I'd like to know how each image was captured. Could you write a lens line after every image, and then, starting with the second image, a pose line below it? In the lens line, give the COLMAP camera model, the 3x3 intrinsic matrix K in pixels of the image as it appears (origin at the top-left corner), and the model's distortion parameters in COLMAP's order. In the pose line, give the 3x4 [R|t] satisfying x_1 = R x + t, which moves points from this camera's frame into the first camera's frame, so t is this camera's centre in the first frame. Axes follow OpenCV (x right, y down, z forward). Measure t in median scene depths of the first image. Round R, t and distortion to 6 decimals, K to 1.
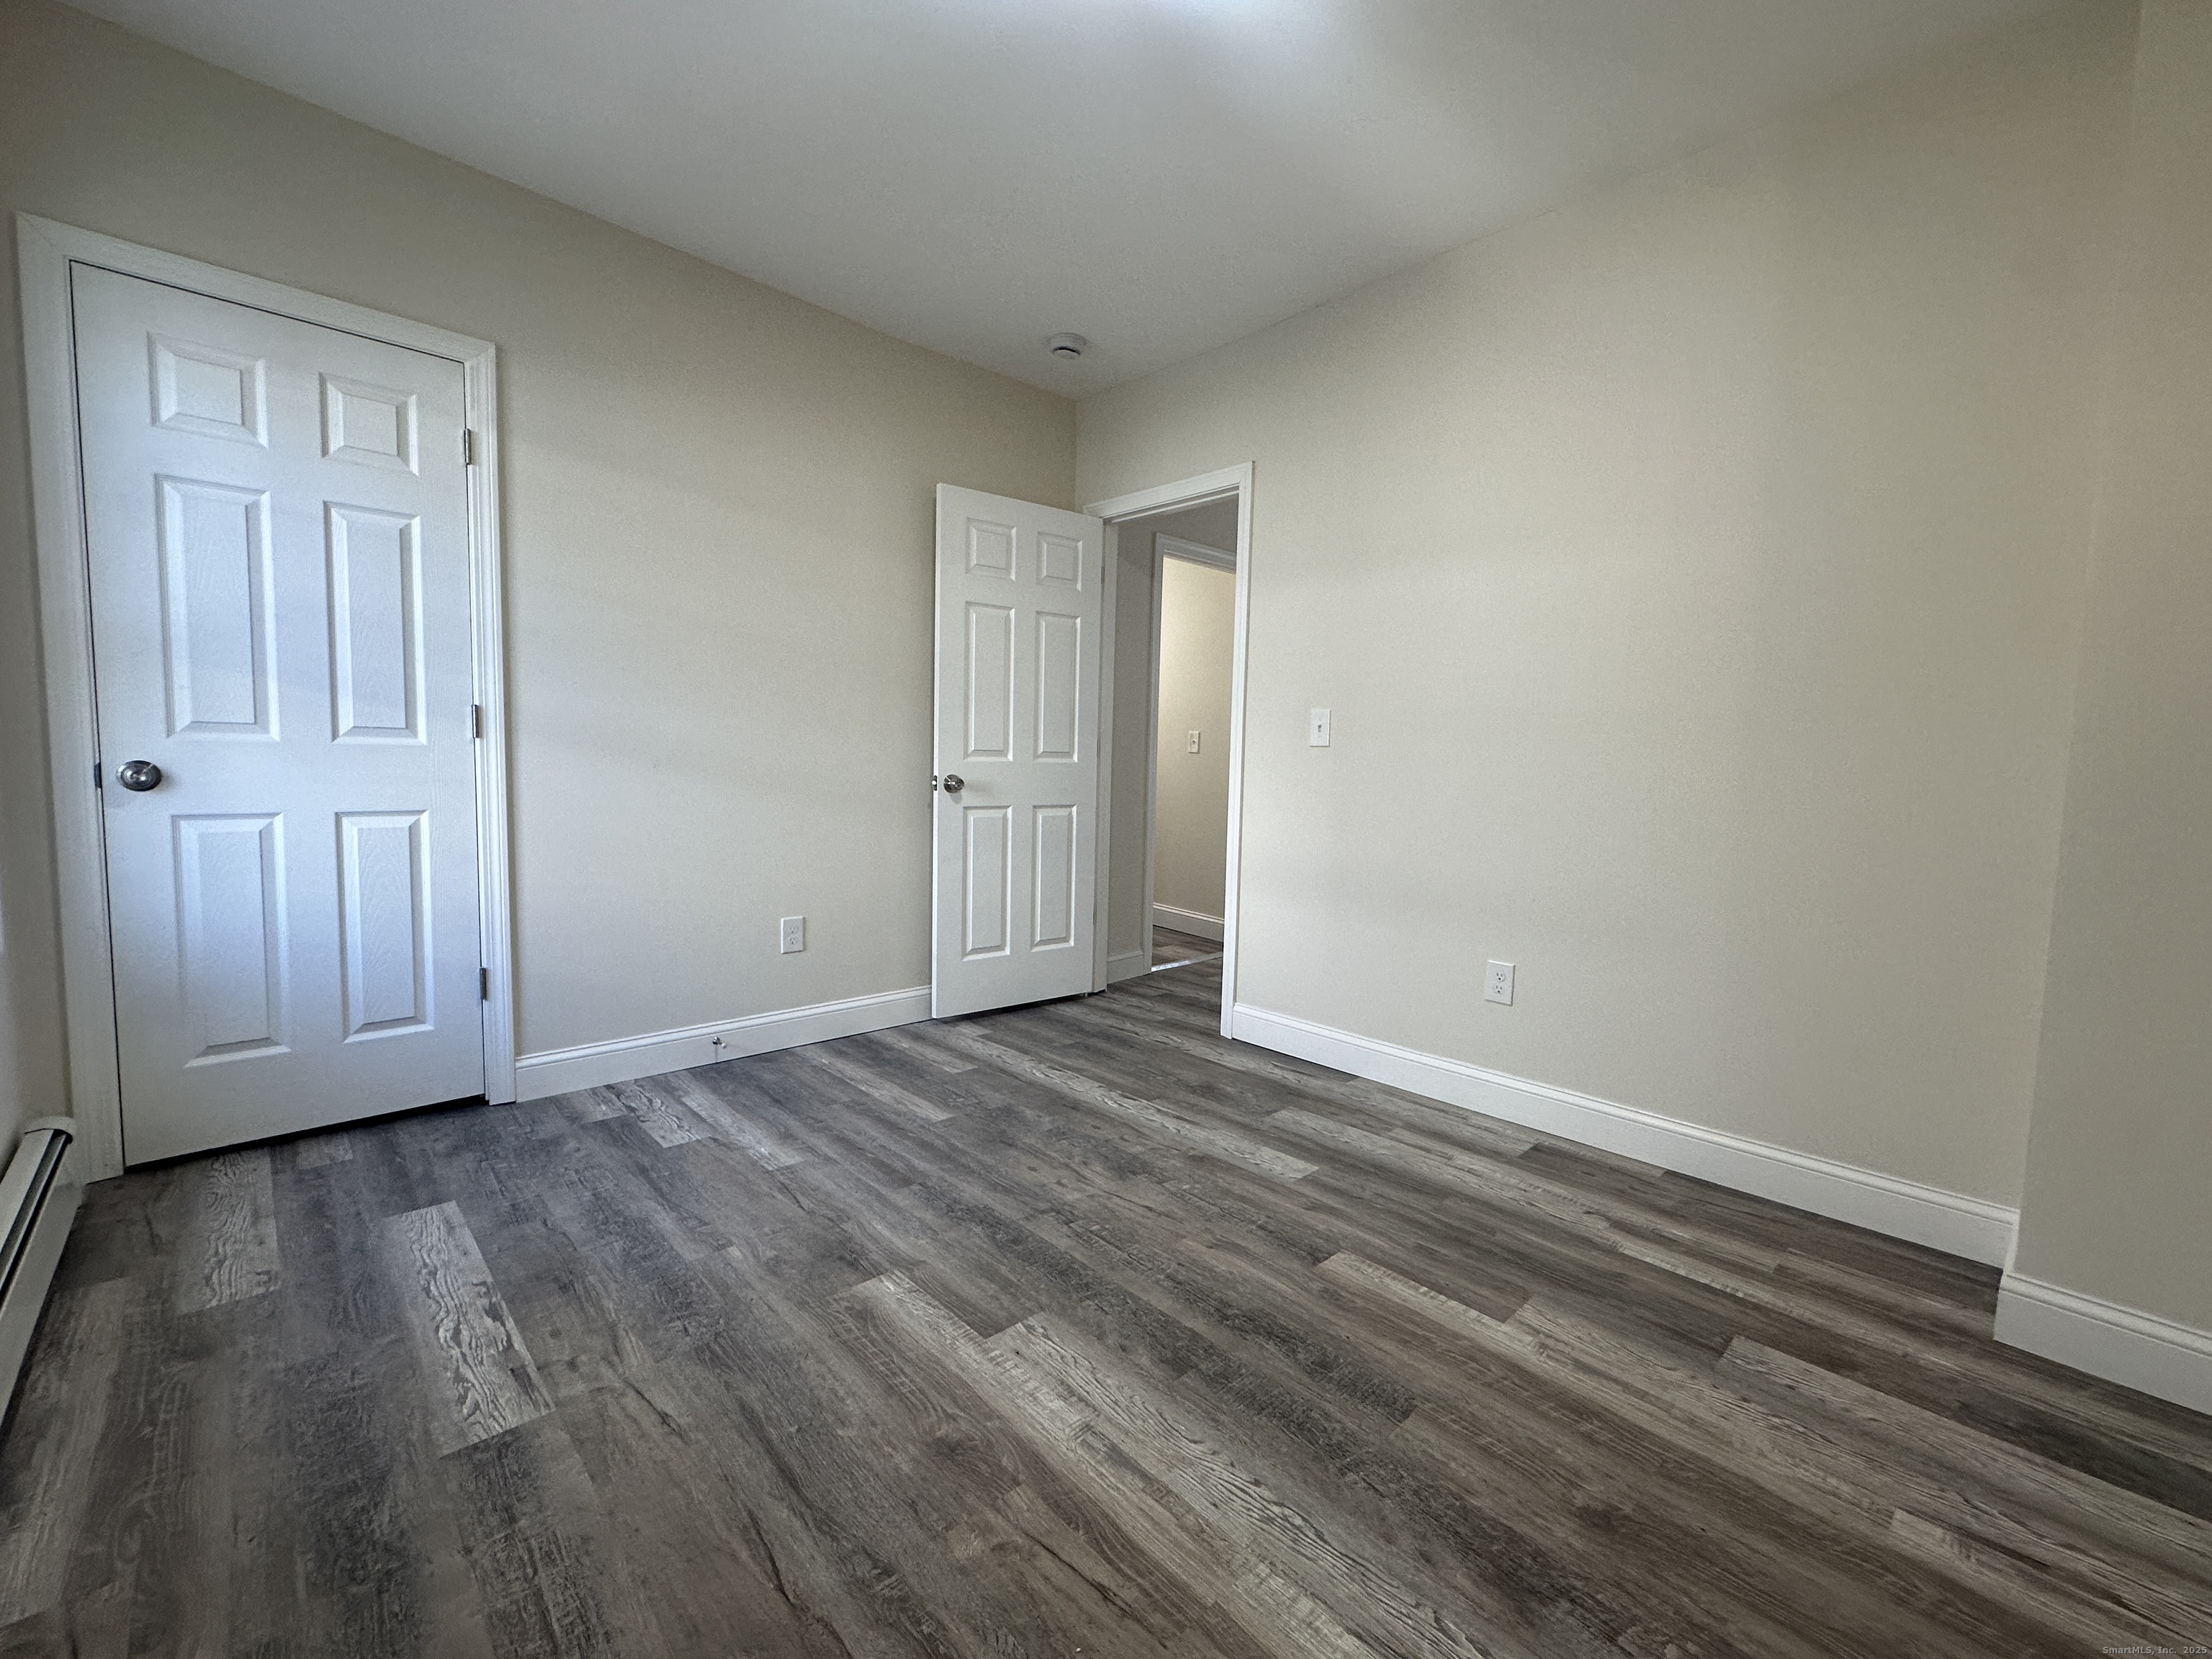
lens RADIAL K [[924.5, 0, 1107.9], [0, 924.5, 828.0], [0, 0, 1]] dist [-0.004594, 0.001584]
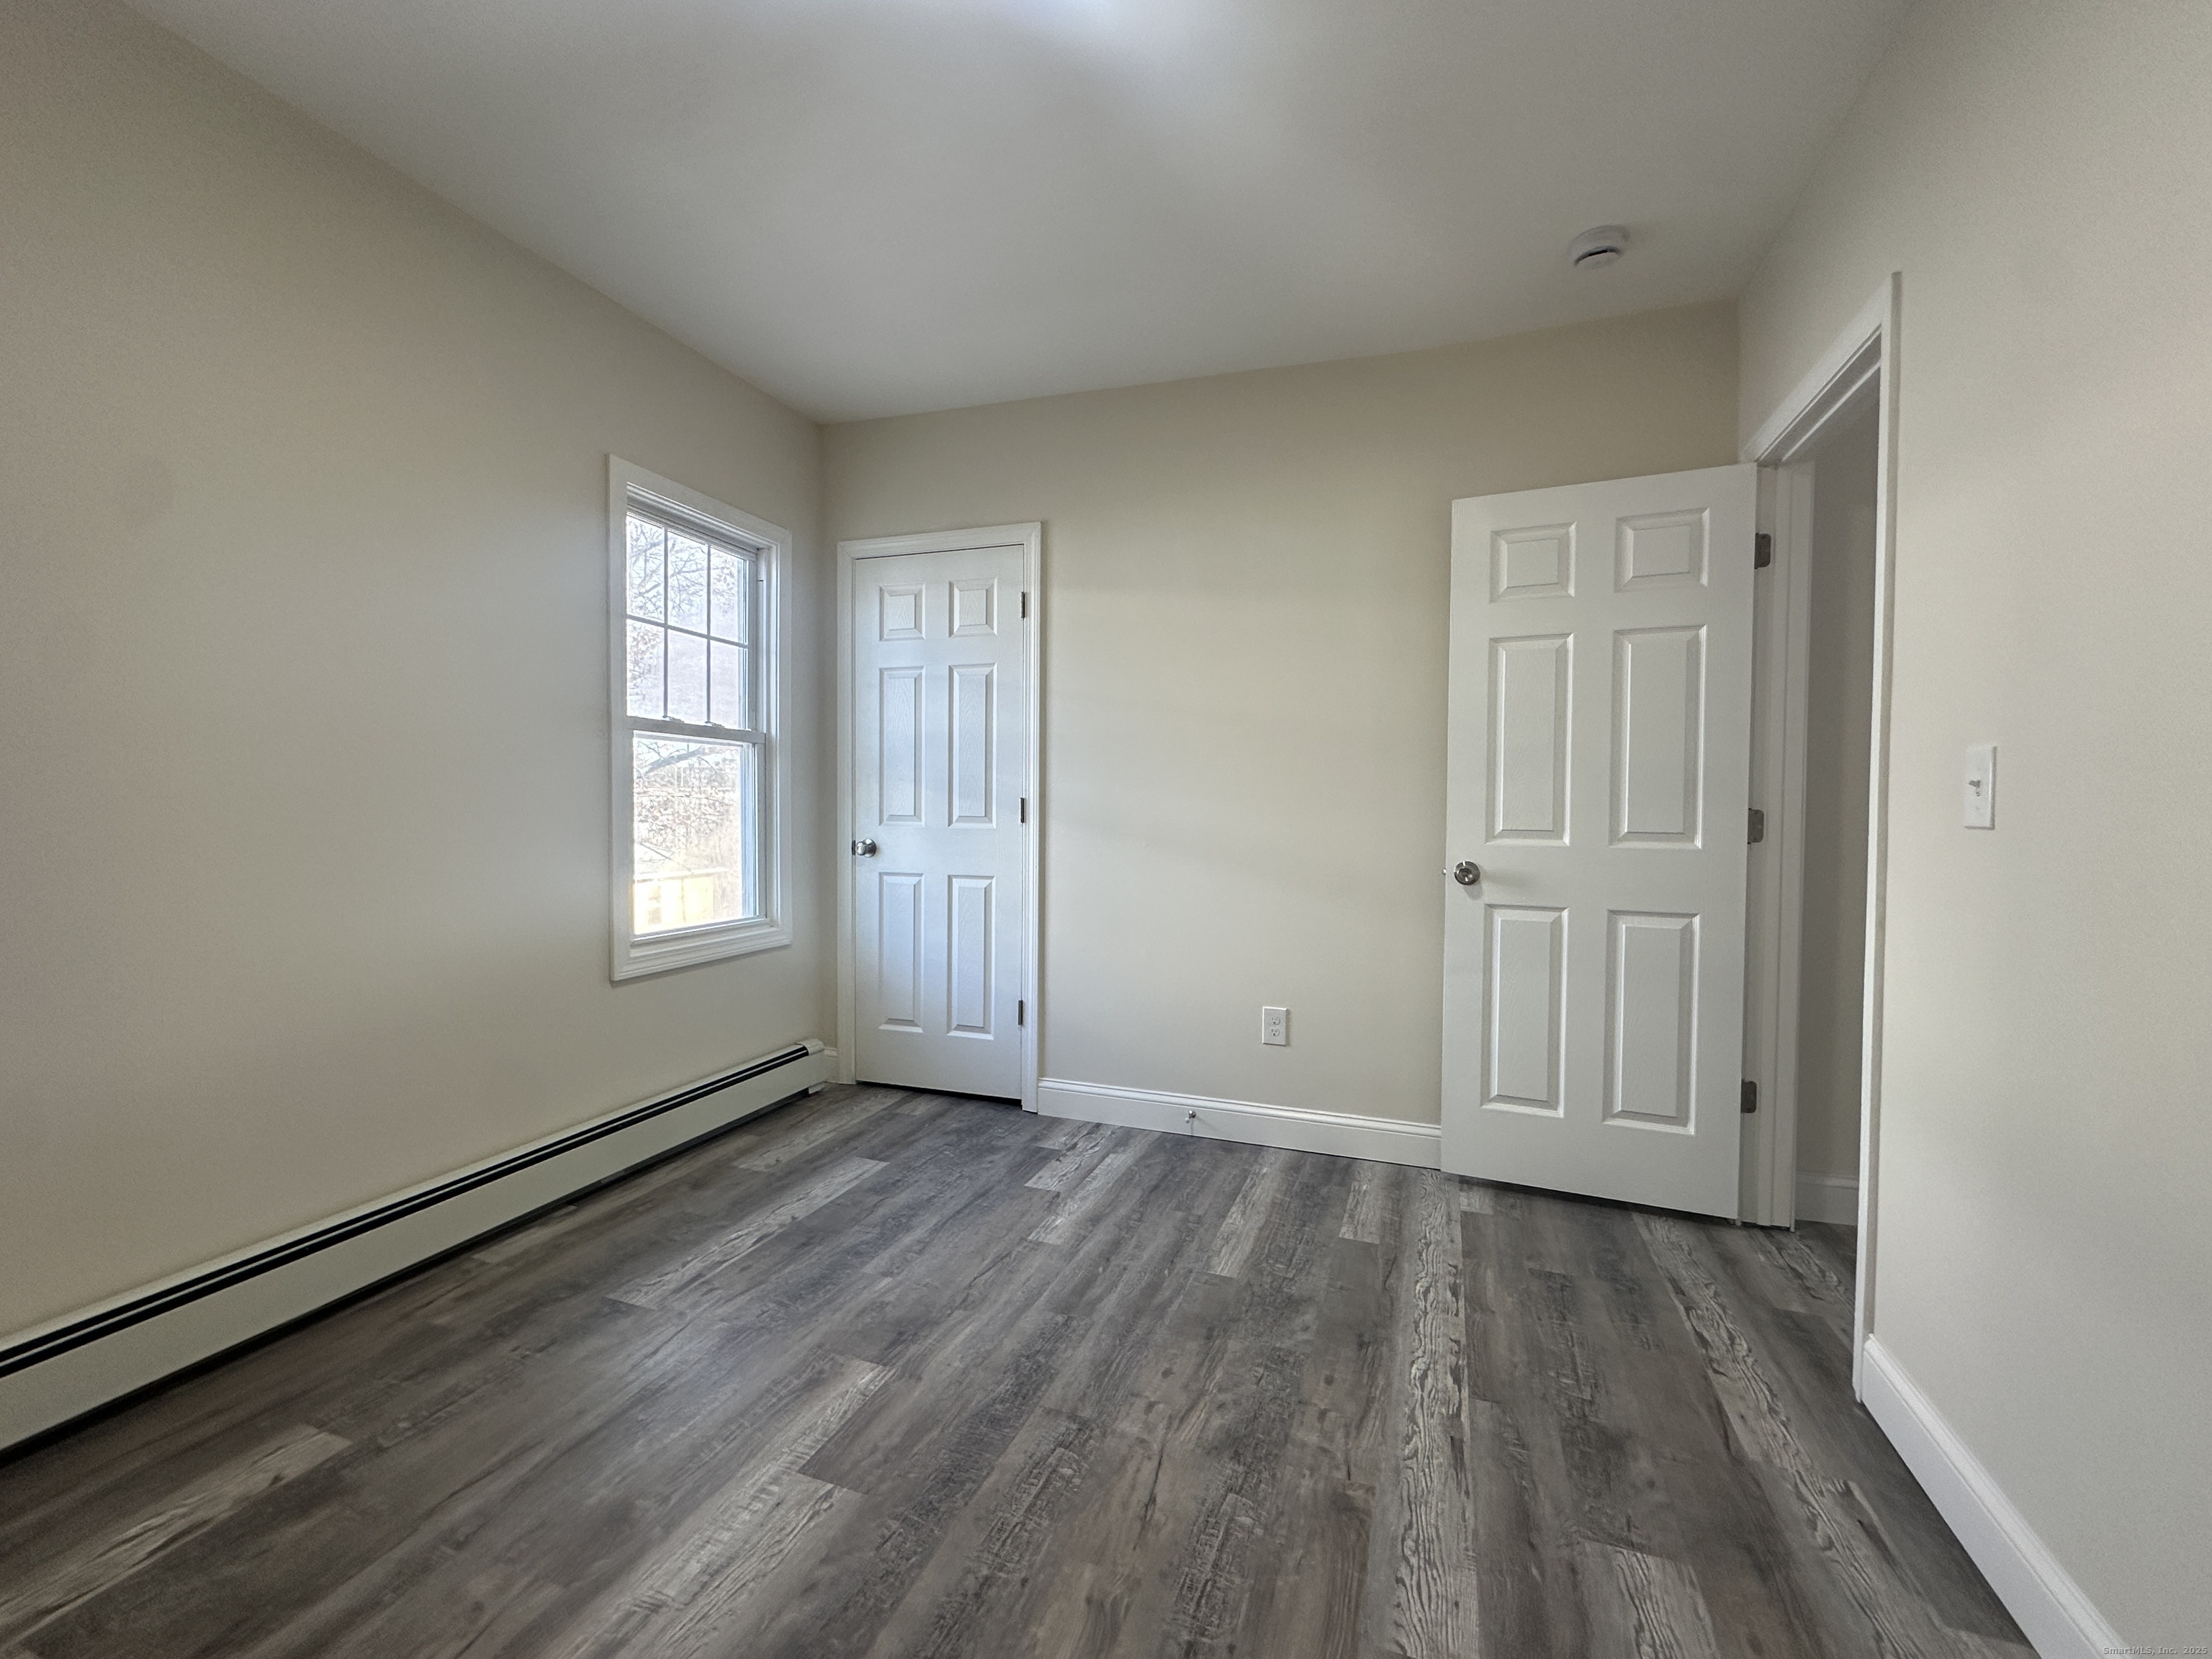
lens RADIAL K [[924.5, 0, 1107.9], [0, 924.5, 828.0], [0, 0, 1]] dist [-0.004594, 0.001584]
pose [[0.449040, 0.001508, -0.893510, 0.614136], [-0.066875, 0.997250, -0.031925, -0.064244], [0.891005, 0.074089, 0.447907, 0.593389]]
